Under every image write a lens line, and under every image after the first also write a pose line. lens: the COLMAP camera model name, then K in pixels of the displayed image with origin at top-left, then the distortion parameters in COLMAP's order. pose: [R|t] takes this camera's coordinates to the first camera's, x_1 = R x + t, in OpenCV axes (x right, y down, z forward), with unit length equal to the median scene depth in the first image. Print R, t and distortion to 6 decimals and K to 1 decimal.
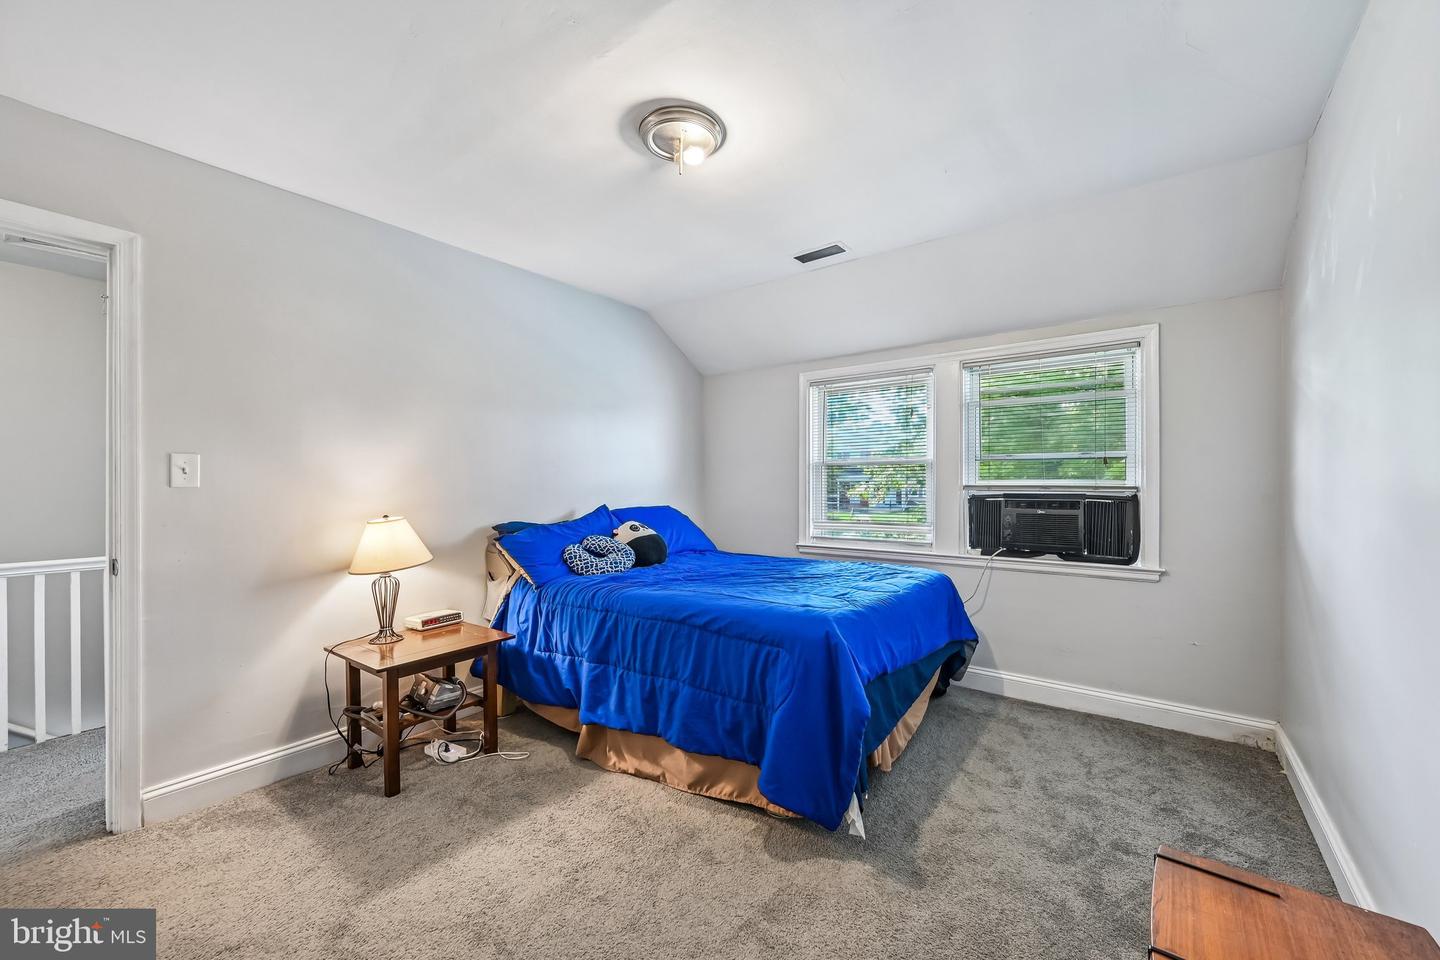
lens RADIAL K [[567.5, 0, 730.5], [0, 567.5, 483.3], [0, 0, 1]] dist [0.000801, 0.000294]
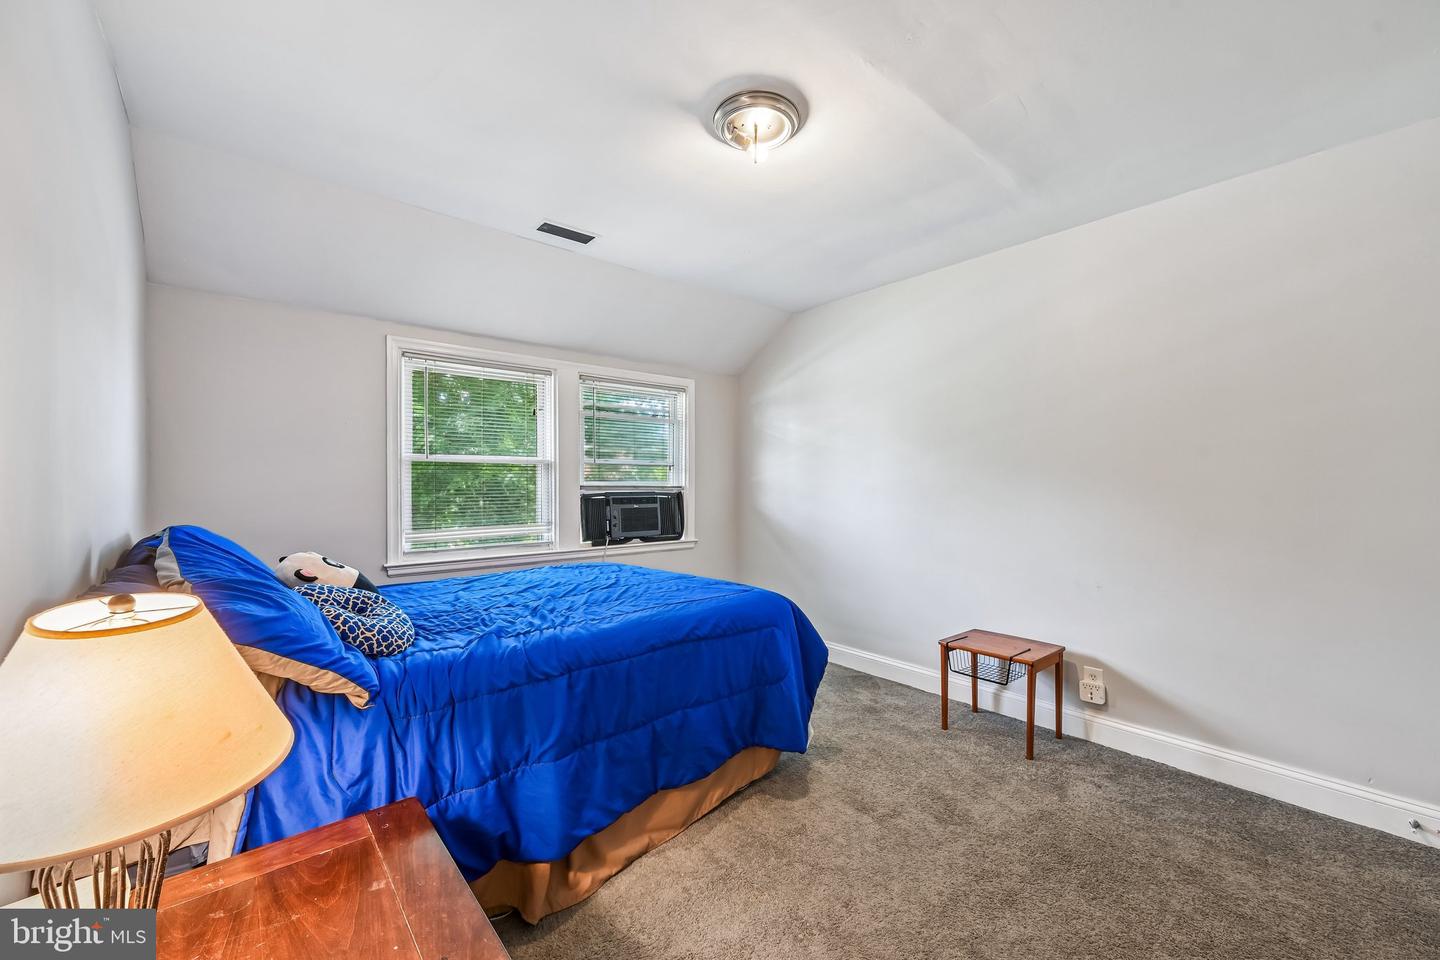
lens RADIAL K [[567.5, 0, 730.5], [0, 567.5, 483.3], [0, 0, 1]] dist [0.000801, 0.000294]
pose [[0.211528, 0.003097, 0.977367, -0.690826], [-0.002338, 0.999994, -0.002662, 0.001927], [-0.977369, -0.001722, 0.211533, 0.552137]]
